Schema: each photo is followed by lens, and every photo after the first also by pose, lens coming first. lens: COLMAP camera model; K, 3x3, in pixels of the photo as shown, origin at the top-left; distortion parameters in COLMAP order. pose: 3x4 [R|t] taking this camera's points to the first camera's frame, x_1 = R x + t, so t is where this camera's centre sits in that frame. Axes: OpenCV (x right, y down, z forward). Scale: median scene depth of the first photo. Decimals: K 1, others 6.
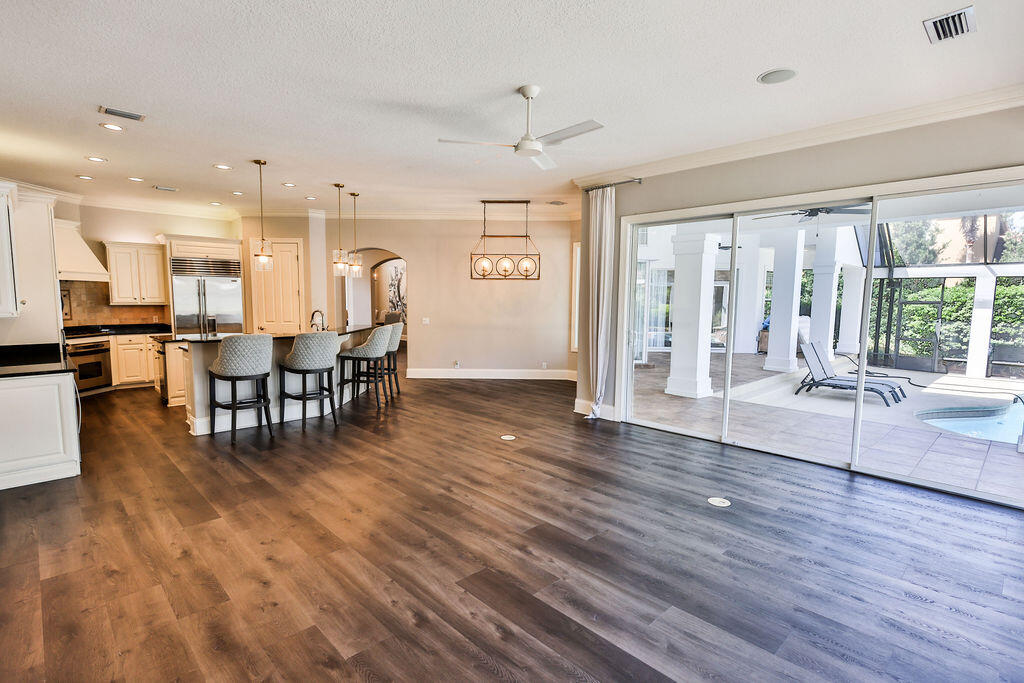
lens RADIAL K [[496.3, 0, 512.0], [0, 496.3, 341.5], [0, 0, 1]] dist [0.002958, 0.000572]
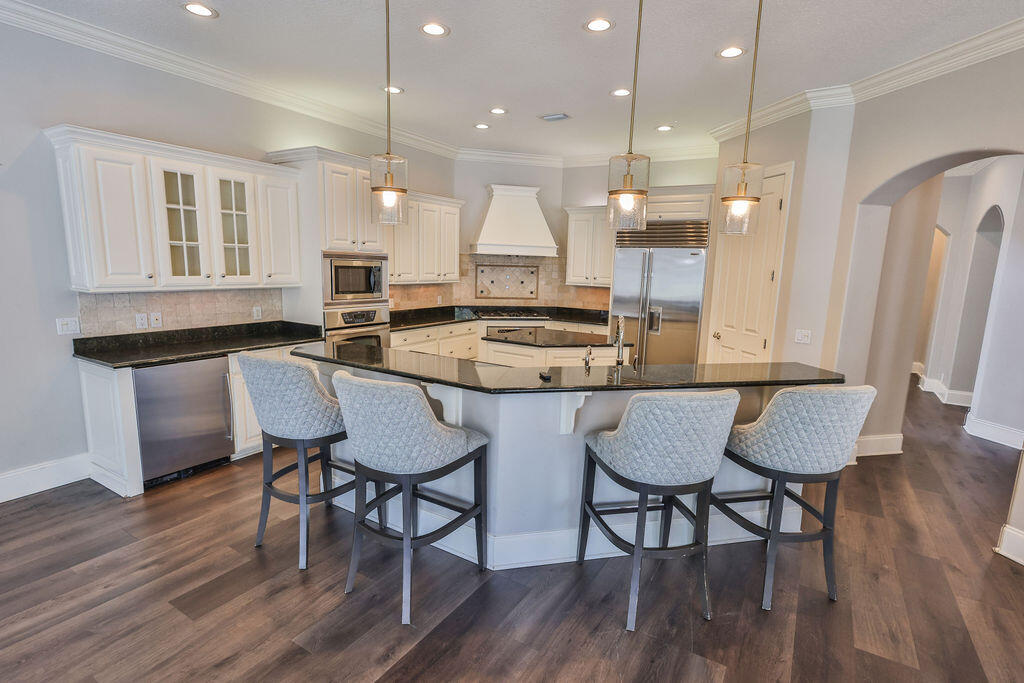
lens RADIAL K [[502.0, 0, 512.4], [0, 502.0, 346.1], [0, 0, 1]] dist [0.003931, 0.001171]
pose [[0.244548, 0.157576, -0.956748, 0.002566], [-0.113707, 0.984559, 0.133093, -0.072010], [0.962947, 0.076242, 0.258689, 0.681426]]
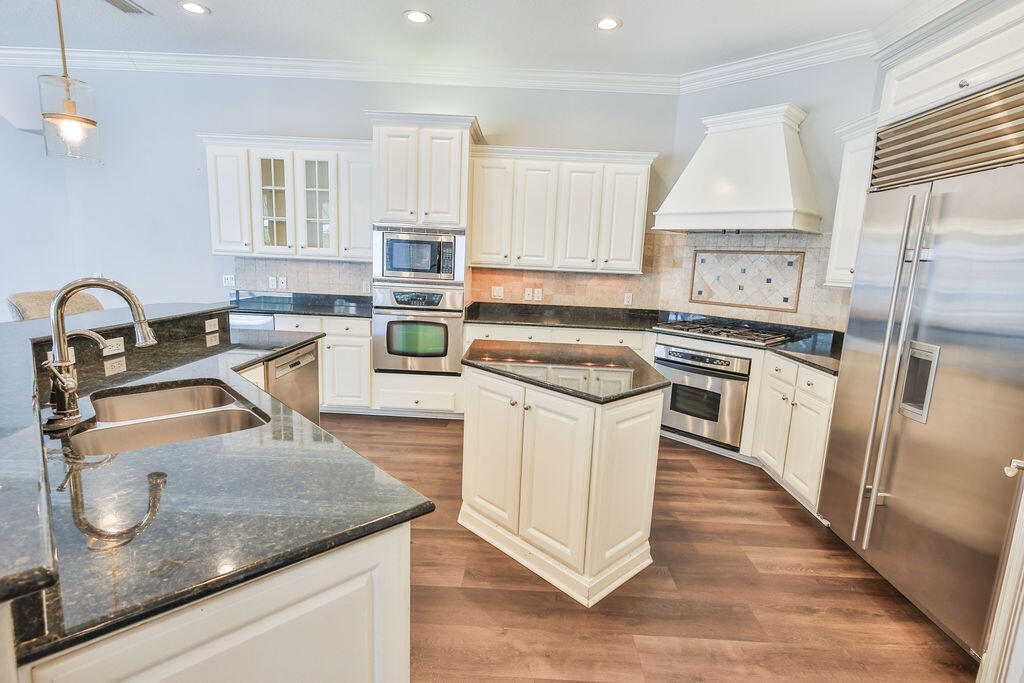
lens RADIAL K [[502.0, 0, 512.4], [0, 502.0, 346.1], [0, 0, 1]] dist [0.003931, 0.001171]
pose [[-0.702761, 0.086498, -0.706148, -0.303914], [-0.113396, 0.966272, 0.231214, -0.090474], [0.702330, 0.242563, -0.669250, 1.080611]]
